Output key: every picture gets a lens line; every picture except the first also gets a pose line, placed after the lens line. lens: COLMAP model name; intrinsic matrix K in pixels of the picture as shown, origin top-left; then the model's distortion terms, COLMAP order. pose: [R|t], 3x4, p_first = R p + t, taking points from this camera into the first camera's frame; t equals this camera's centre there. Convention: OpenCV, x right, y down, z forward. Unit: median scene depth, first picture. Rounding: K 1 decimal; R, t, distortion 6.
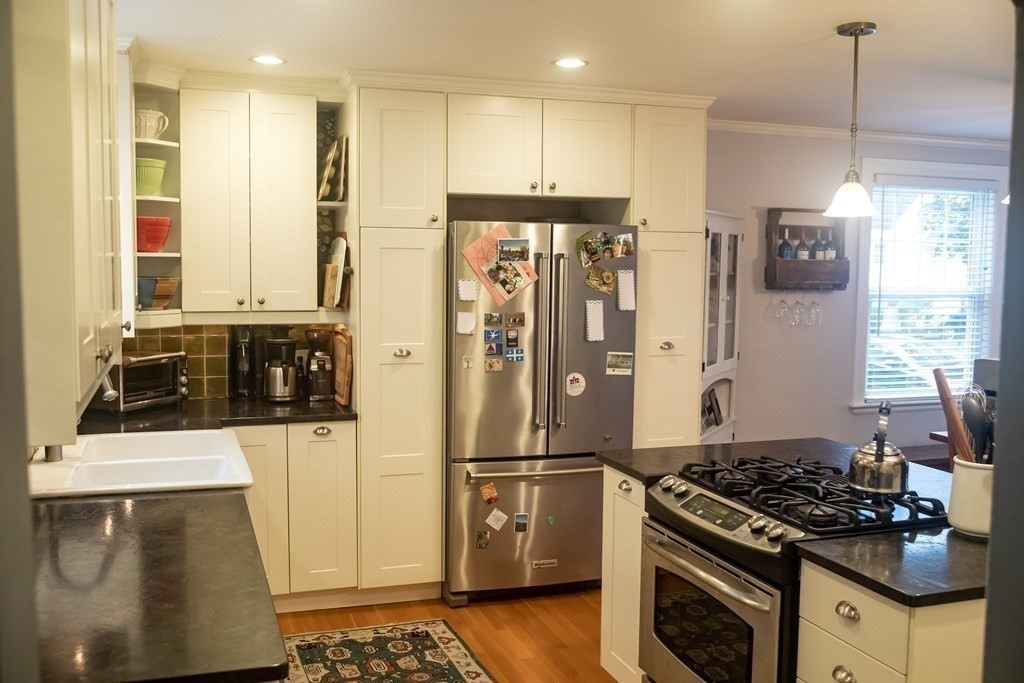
lens RADIAL K [[970.7, 0, 508.1], [0, 970.7, 342.8], [0, 0, 1]] dist [-0.057547, 0.023991]
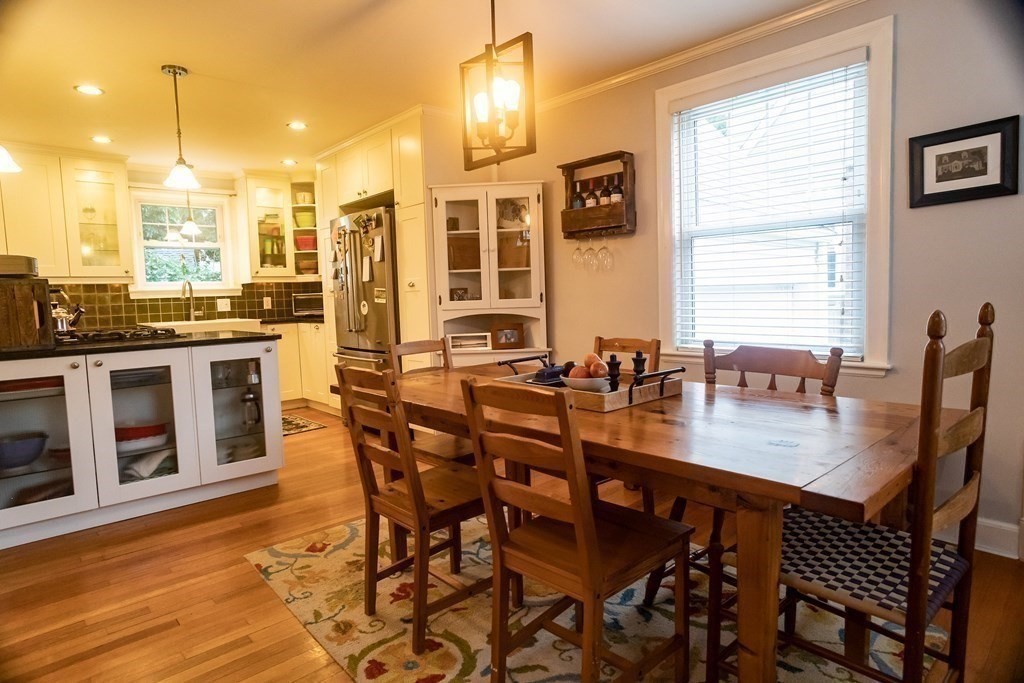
lens RADIAL K [[581.8, 0, 508.8], [0, 581.8, 340.1], [0, 0, 1]] dist [-0.064569, 0.047458]
pose [[0.394380, 0.051219, -0.917519, 0.872236], [-0.042347, 0.998398, 0.037532, 0.040202], [0.917971, 0.024052, 0.395917, 0.670046]]
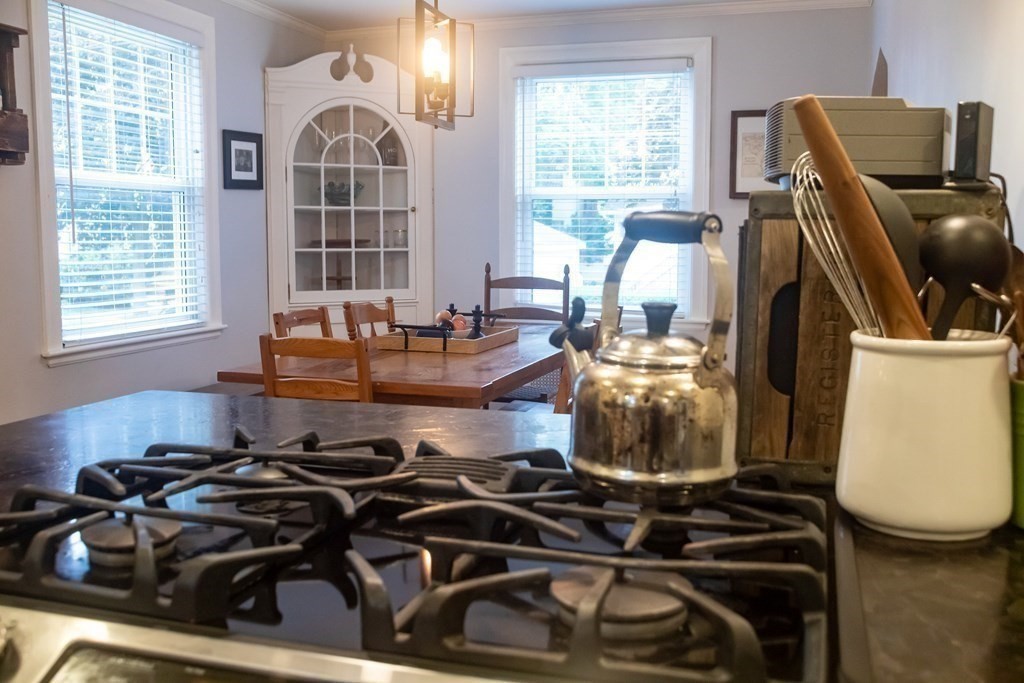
lens RADIAL K [[970.7, 0, 508.1], [0, 970.7, 342.8], [0, 0, 1]] dist [-0.057547, 0.023991]
pose [[0.596105, -0.099236, 0.796751, 0.040911], [0.071609, 0.994949, 0.070346, 0.037420], [-0.799707, 0.015121, 0.600200, 0.404205]]
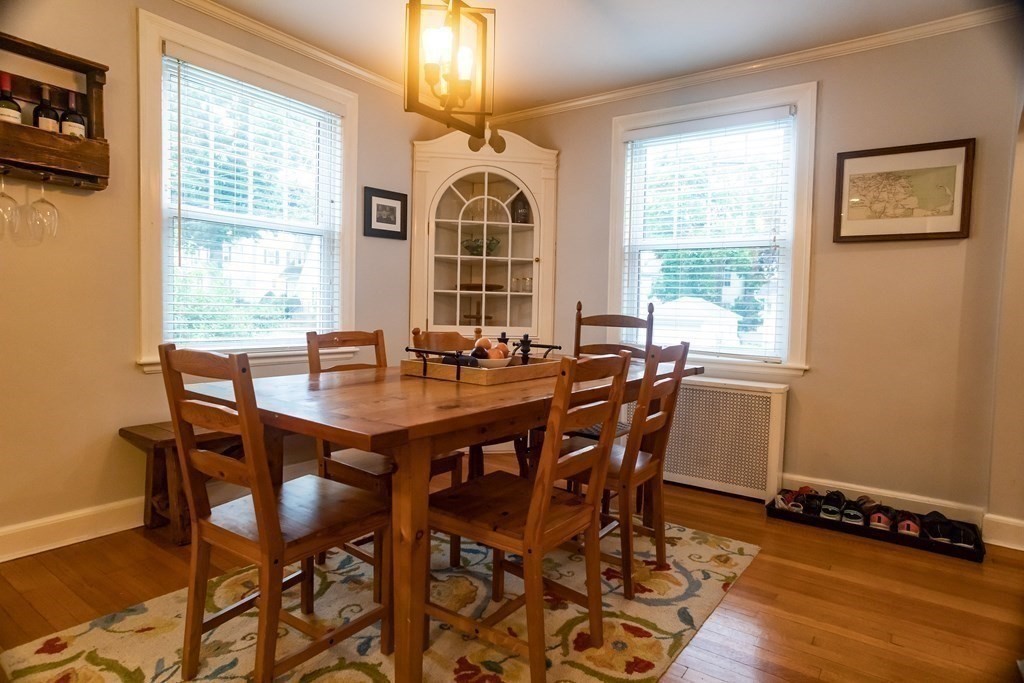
lens RADIAL K [[581.8, 0, 508.8], [0, 581.8, 340.1], [0, 0, 1]] dist [-0.064569, 0.047458]
pose [[0.817224, -0.022740, 0.575872, 0.355981], [0.033081, 0.999425, -0.007481, 0.065062], [-0.575370, 0.025164, 0.817506, 0.526268]]
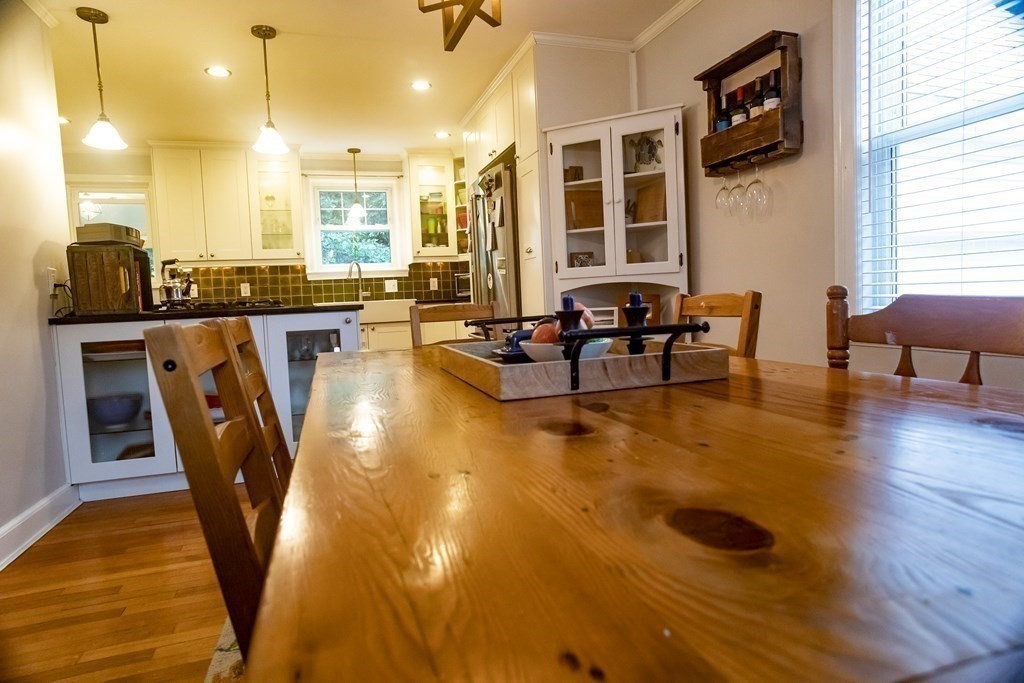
lens RADIAL K [[581.8, 0, 508.8], [0, 581.8, 340.1], [0, 0, 1]] dist [-0.064569, 0.047458]
pose [[-0.014114, 0.062633, -0.997937, 0.773641], [-0.041659, 0.997133, 0.063172, 0.060195], [0.999032, 0.042465, -0.011465, 0.836872]]
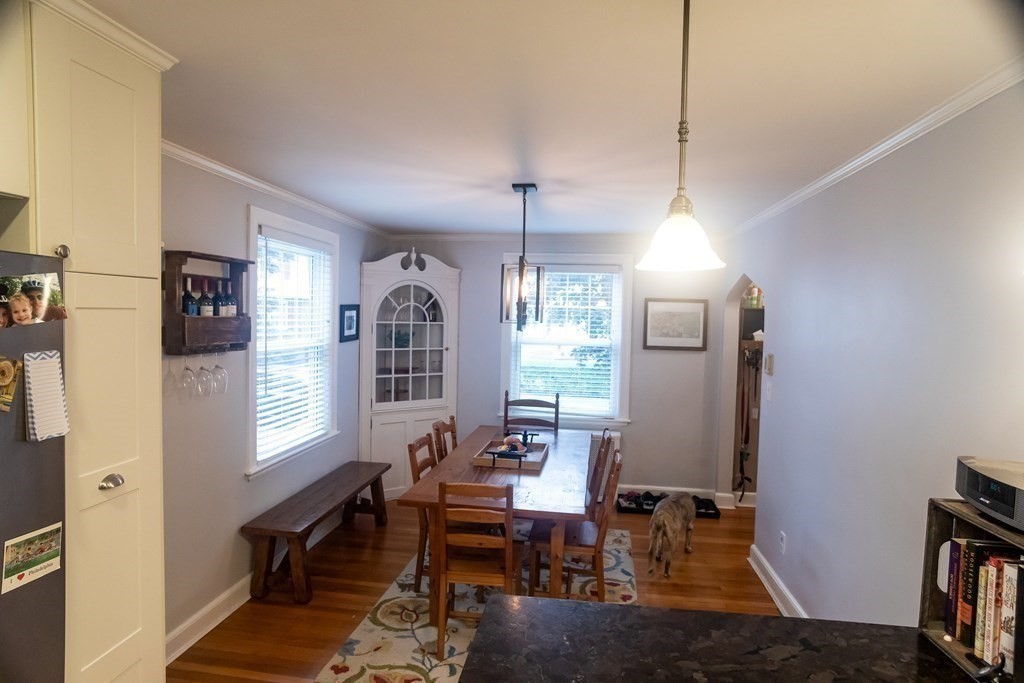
lens RADIAL K [[581.8, 0, 508.8], [0, 581.8, 340.1], [0, 0, 1]] dist [-0.064569, 0.047458]
pose [[0.453644, -0.038443, 0.890353, -0.015211], [0.057036, 0.998273, 0.014042, -0.058268], [-0.889356, 0.044412, 0.455053, 0.551366]]
